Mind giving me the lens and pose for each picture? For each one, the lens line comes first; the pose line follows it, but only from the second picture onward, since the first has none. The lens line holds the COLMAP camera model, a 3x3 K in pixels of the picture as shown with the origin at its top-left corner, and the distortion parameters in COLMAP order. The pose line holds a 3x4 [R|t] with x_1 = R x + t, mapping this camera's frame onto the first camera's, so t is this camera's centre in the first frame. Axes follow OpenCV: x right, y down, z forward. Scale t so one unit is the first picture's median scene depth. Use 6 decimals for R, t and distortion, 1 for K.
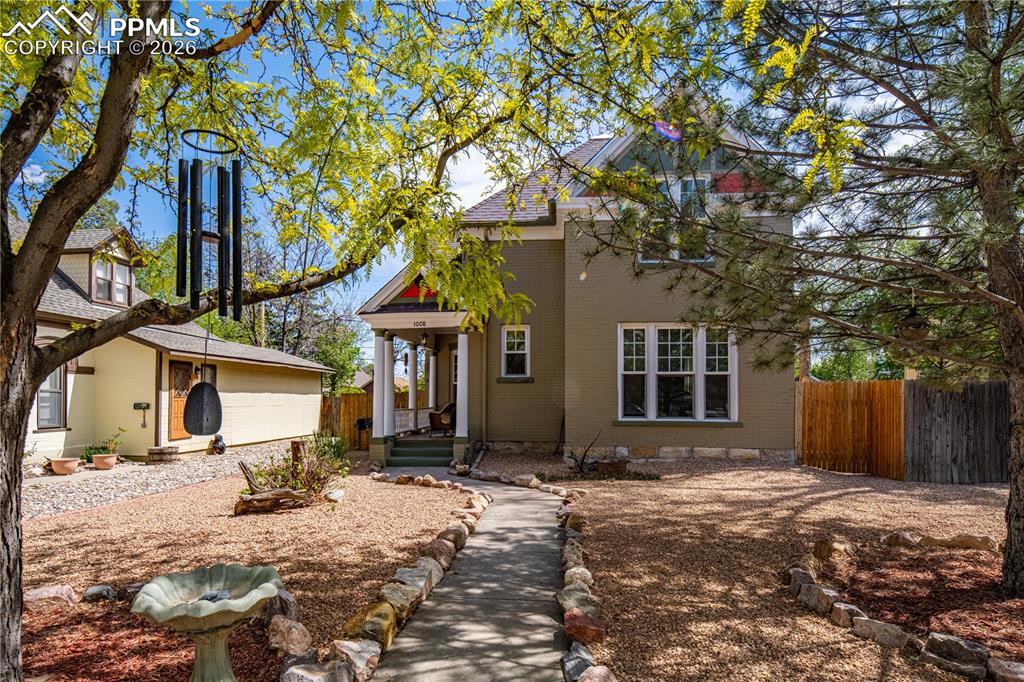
lens RADIAL K [[557.5, 0, 509.4], [0, 557.5, 393.3], [0, 0, 1]] dist [-0.000195, -0.000578]
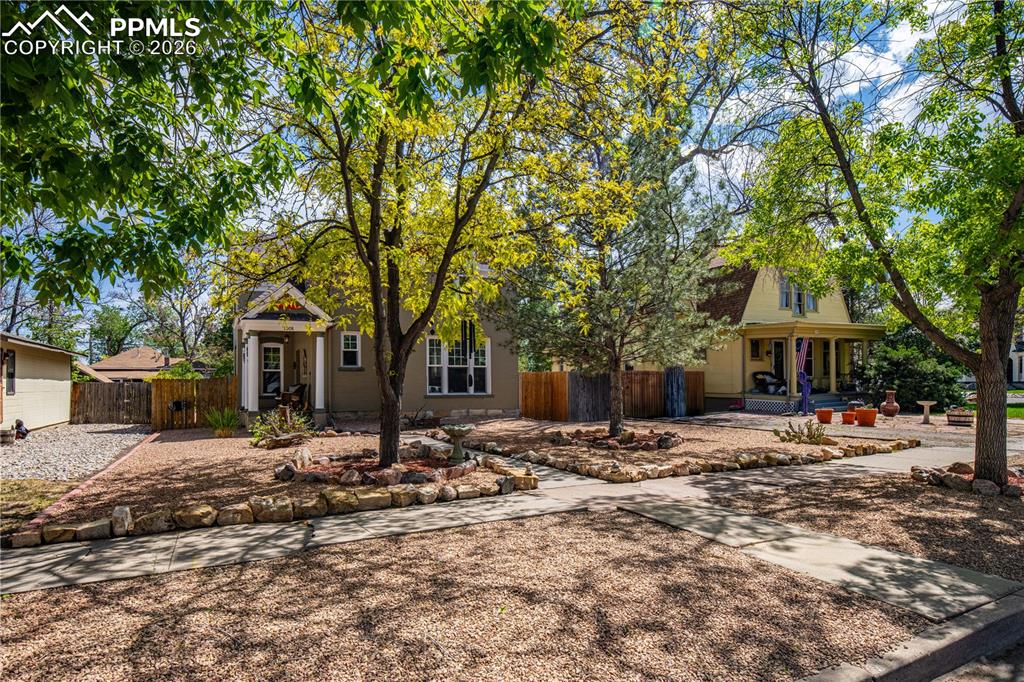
lens RADIAL K [[557.5, 0, 509.4], [0, 557.5, 393.3], [0, 0, 1]] dist [-0.000195, -0.000578]
pose [[0.842792, -0.014791, 0.538036, -0.447806], [0.001869, 0.999697, 0.024555, 0.004192], [-0.538236, -0.019689, 0.842564, -0.471239]]
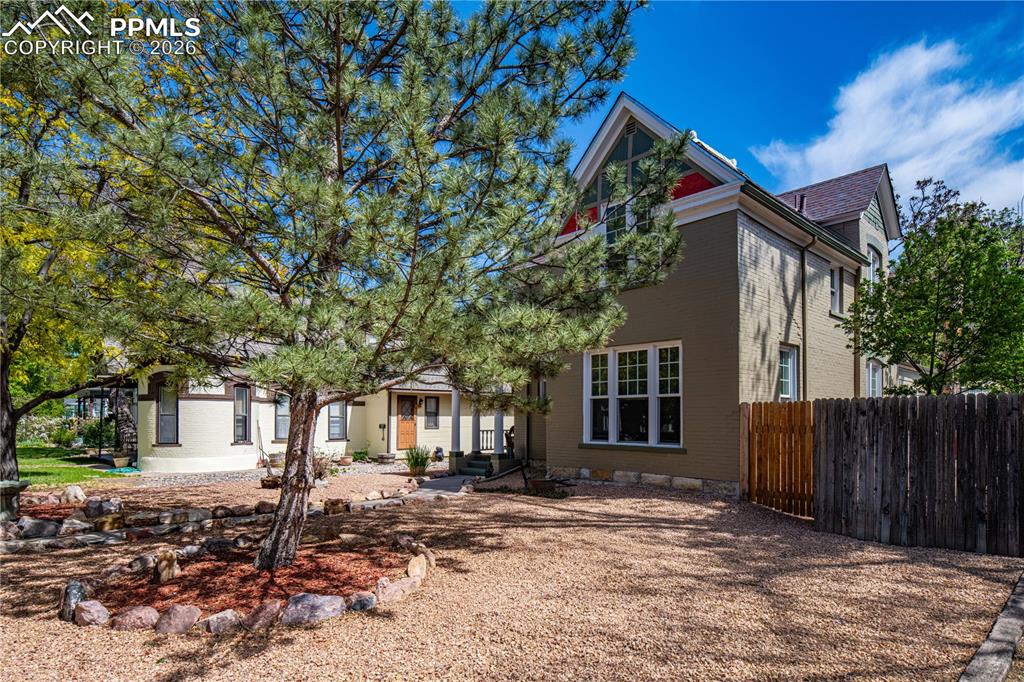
lens RADIAL K [[562.6, 0, 511.1], [0, 562.6, 415.6], [0, 0, 1]] dist [-0.000350, -0.000046]
pose [[0.743783, -0.006708, -0.668388, 0.747678], [0.011160, 0.999935, 0.002382, -0.006671], [0.668328, -0.009231, 0.743809, 0.114663]]
